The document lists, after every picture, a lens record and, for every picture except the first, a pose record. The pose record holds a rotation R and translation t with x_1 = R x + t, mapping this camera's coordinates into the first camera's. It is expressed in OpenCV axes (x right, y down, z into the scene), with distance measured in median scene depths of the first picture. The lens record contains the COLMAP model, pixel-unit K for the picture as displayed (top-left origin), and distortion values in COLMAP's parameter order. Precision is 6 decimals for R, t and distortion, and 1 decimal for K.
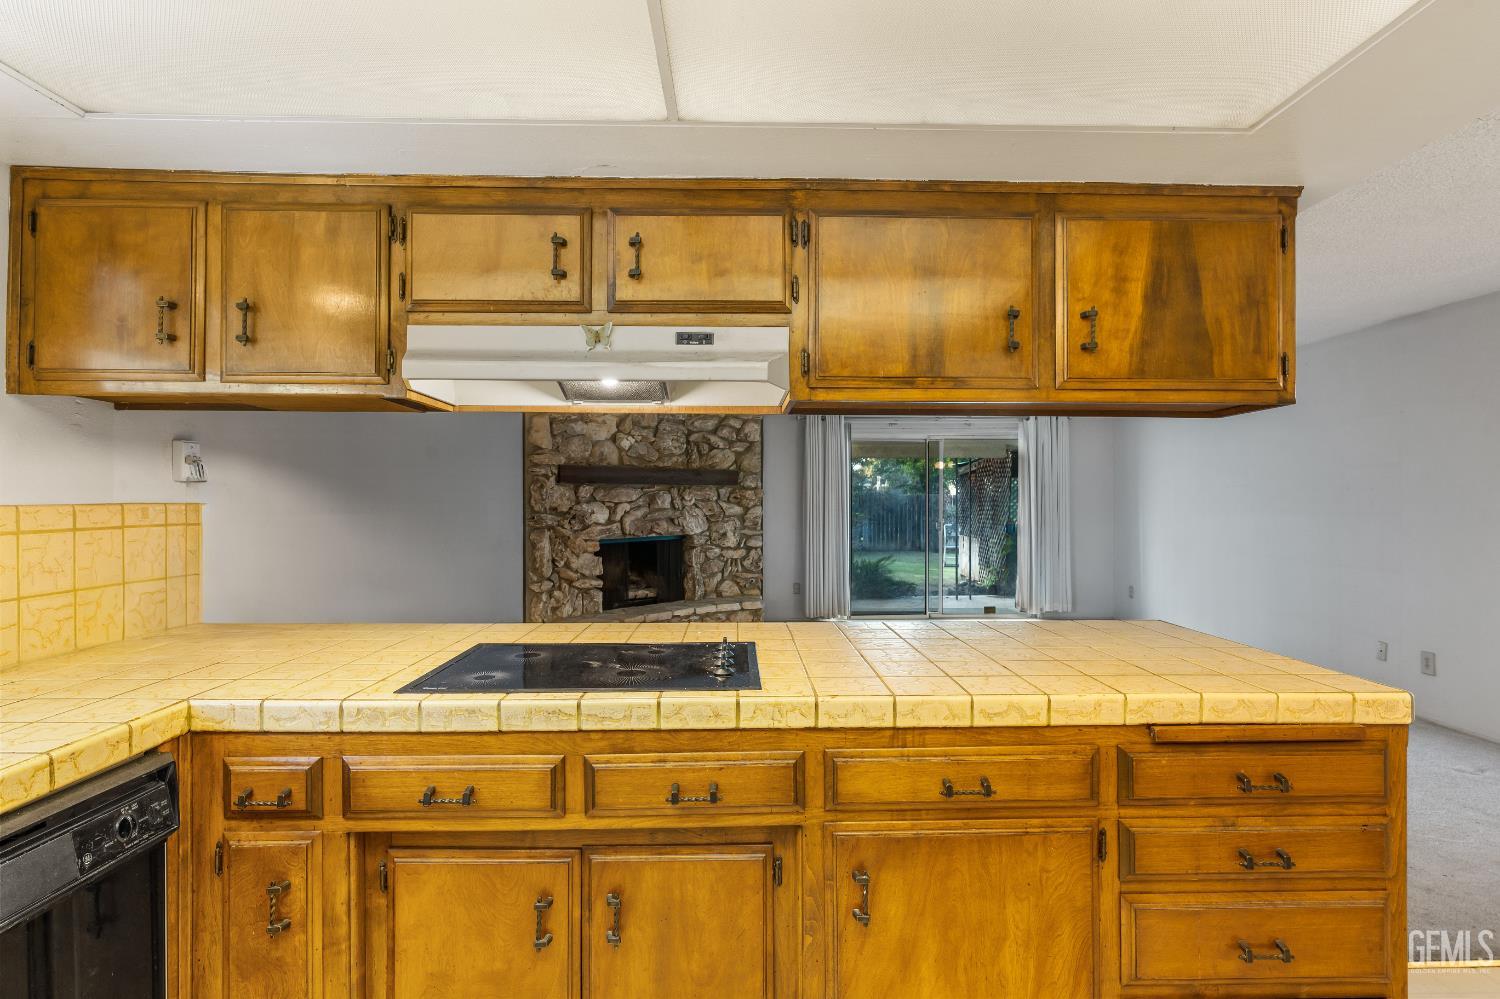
lens RADIAL K [[768.5, 0, 751.3], [0, 768.5, 498.0], [0, 0, 1]] dist [-0.007378, 0.003453]
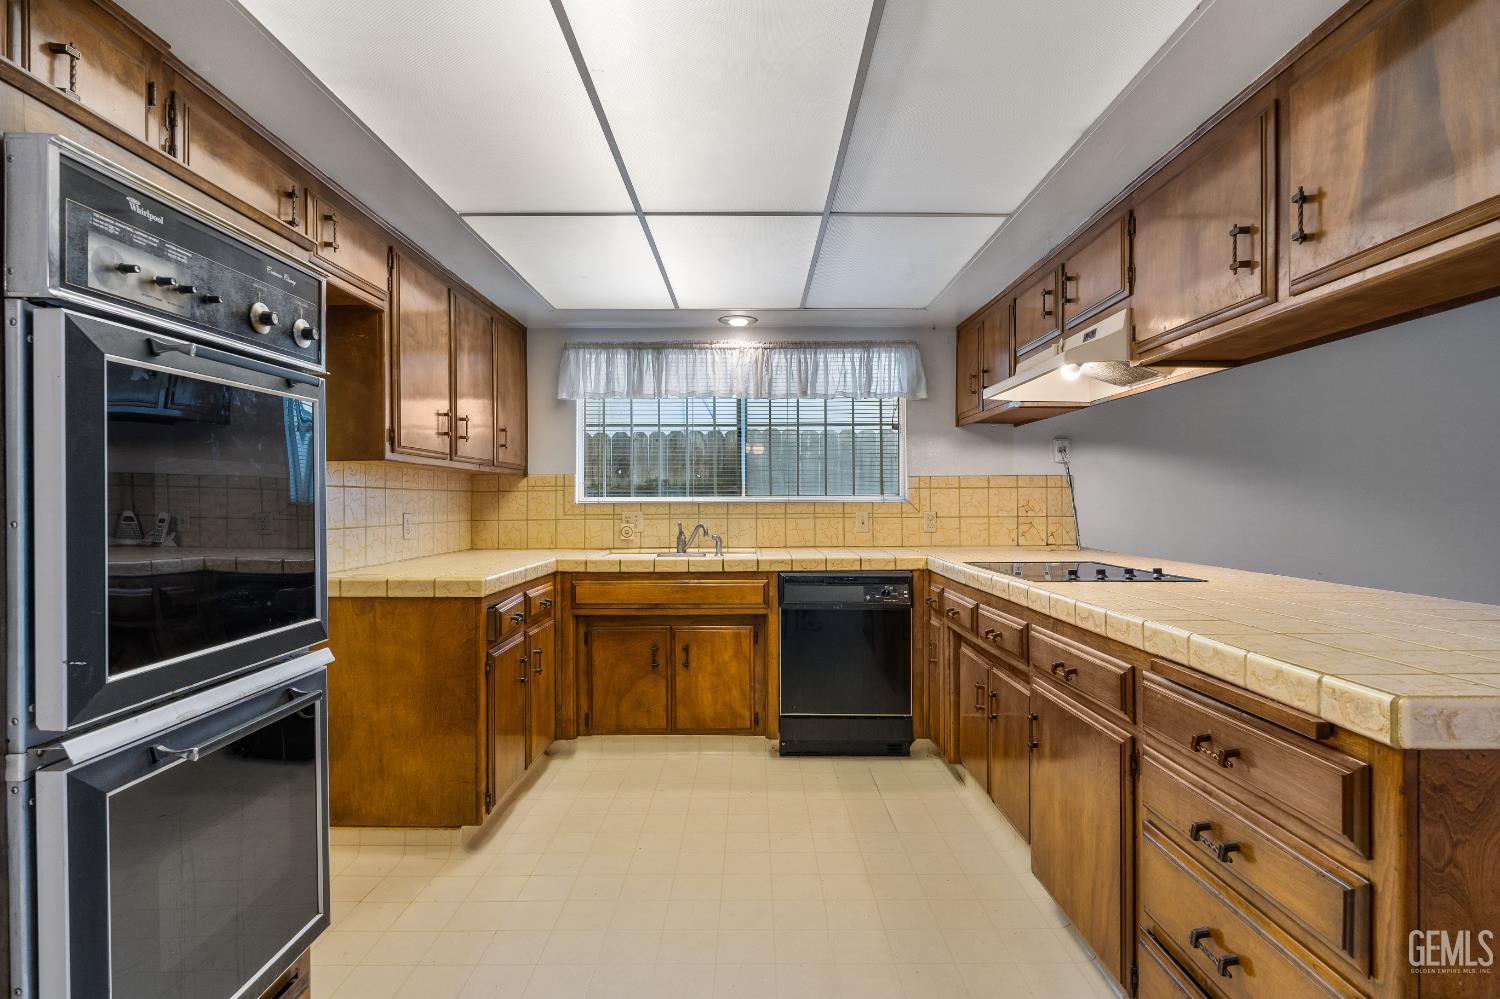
lens RADIAL K [[768.5, 0, 748.9], [0, 768.5, 492.2], [0, 0, 1]] dist [-0.007378, 0.003453]
pose [[-0.030758, -0.014128, -0.999427, 1.299128], [0.002522, 0.999896, -0.014212, 0.087363], [0.999524, -0.002958, -0.030719, 0.443224]]
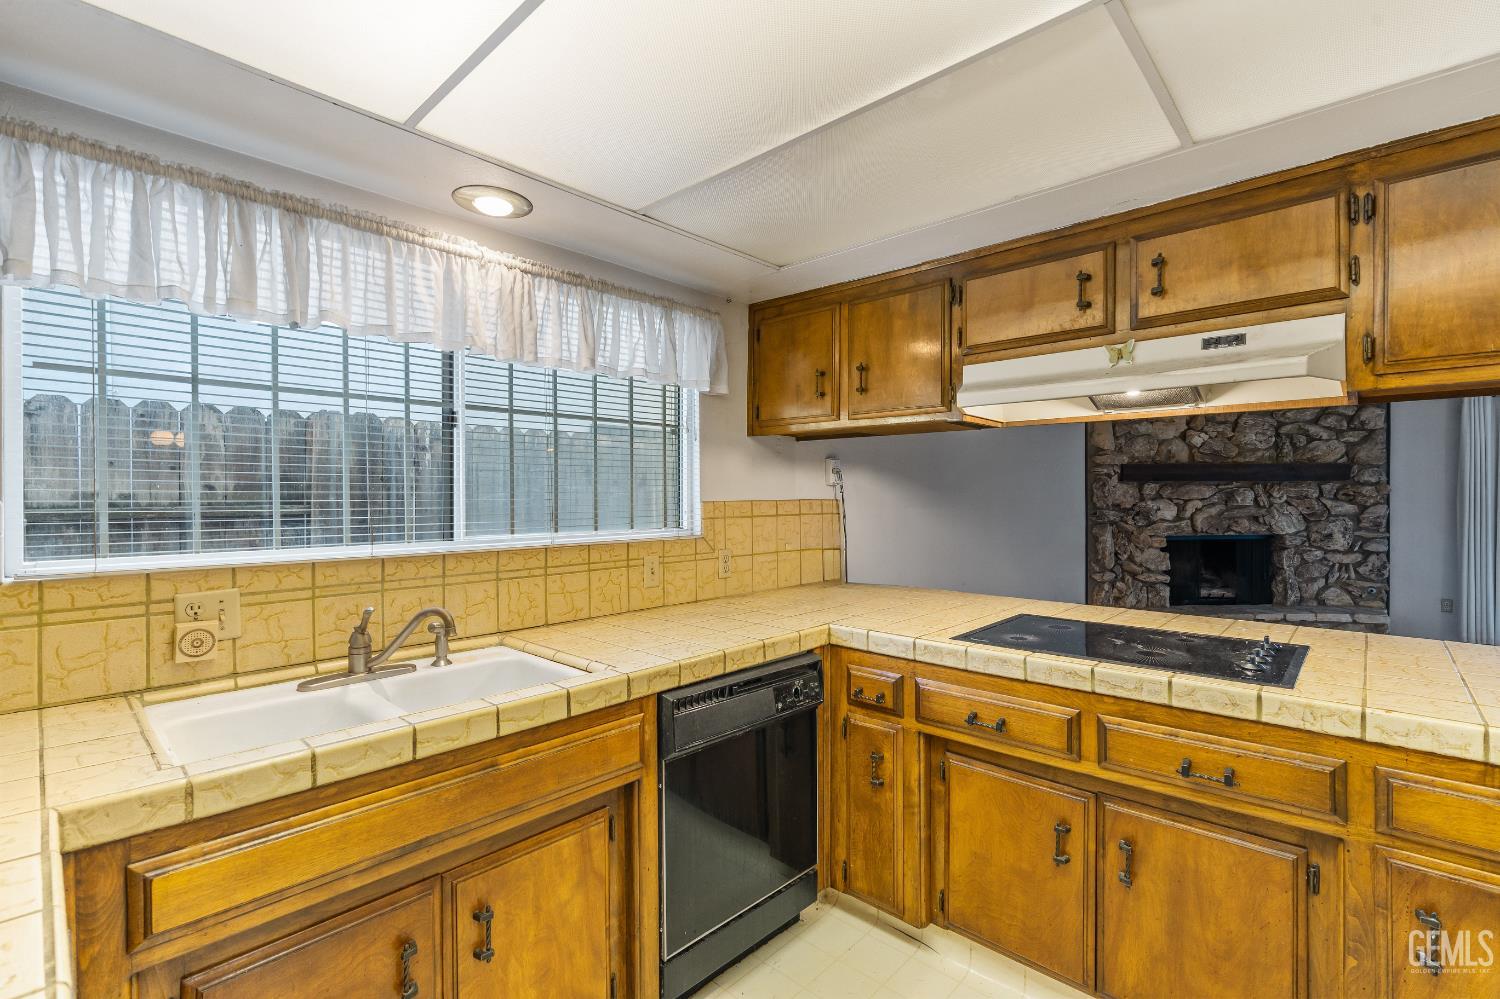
lens RADIAL K [[671.1, 0, 752.7], [0, 671.1, 498.4], [0, 0, 1]] dist [-0.009627, 0.002885]
pose [[0.718655, 0.000925, -0.695366, 0.095932], [0.002193, 0.999991, 0.003597, -0.001027], [0.695363, -0.004110, 0.718647, -0.087414]]
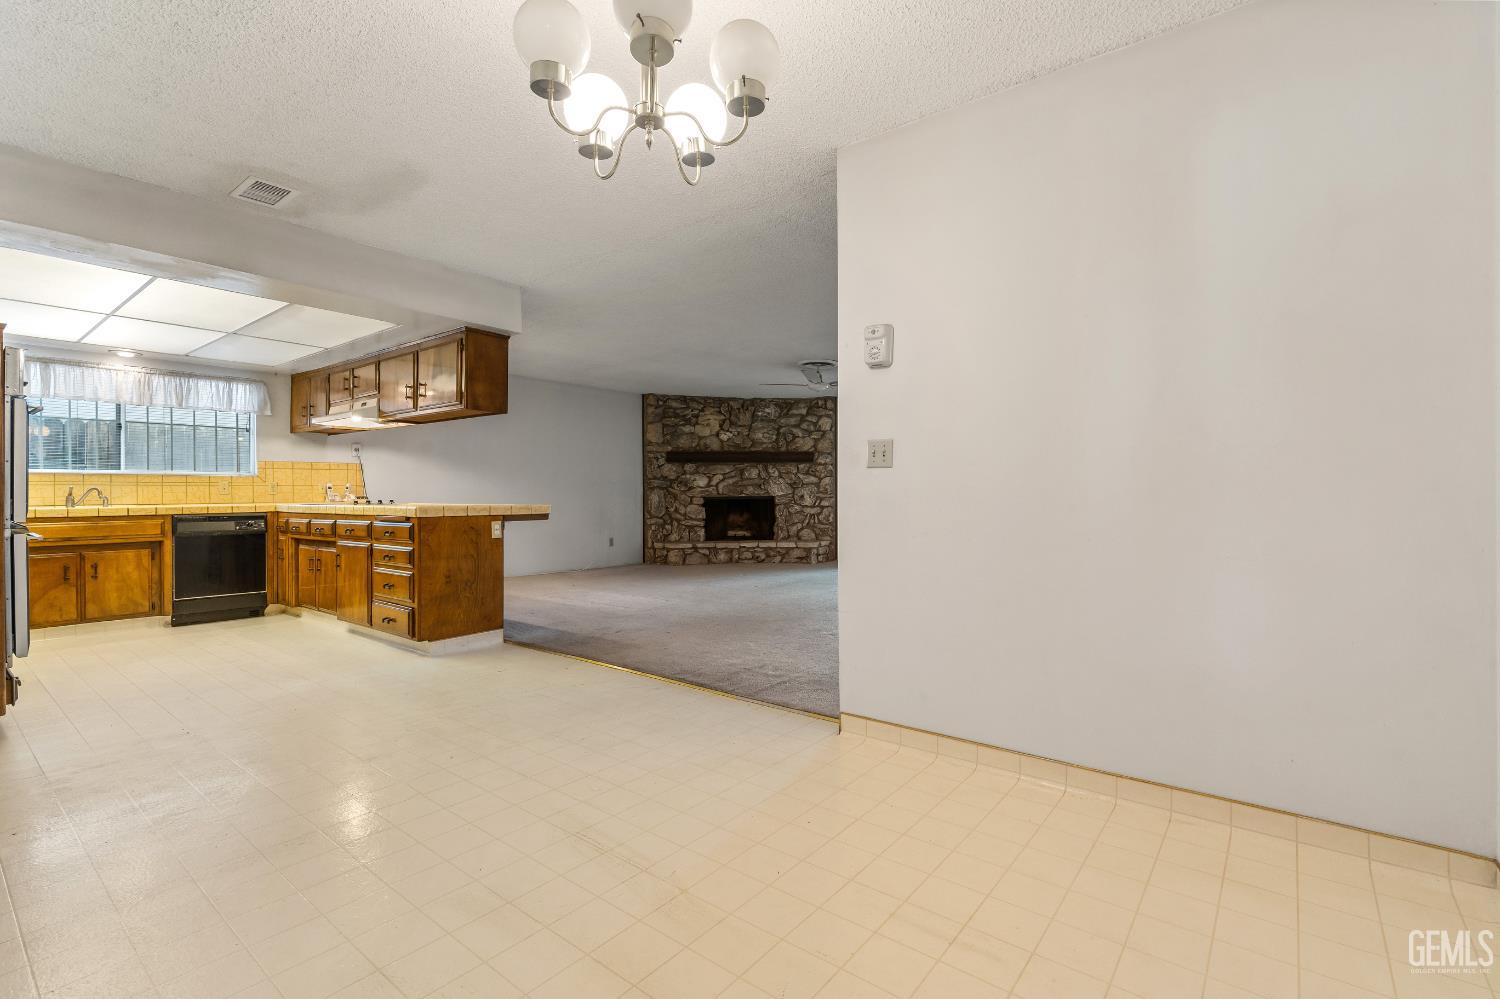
lens RADIAL K [[671.1, 0, 745.0], [0, 671.1, 499.9], [0, 0, 1]] dist [-0.009627, 0.002885]
pose [[0.759798, 0.005619, -0.650135, 2.975724], [0.001600, 0.999943, 0.010513, 0.170442], [0.650157, -0.009028, 0.759746, -0.095366]]
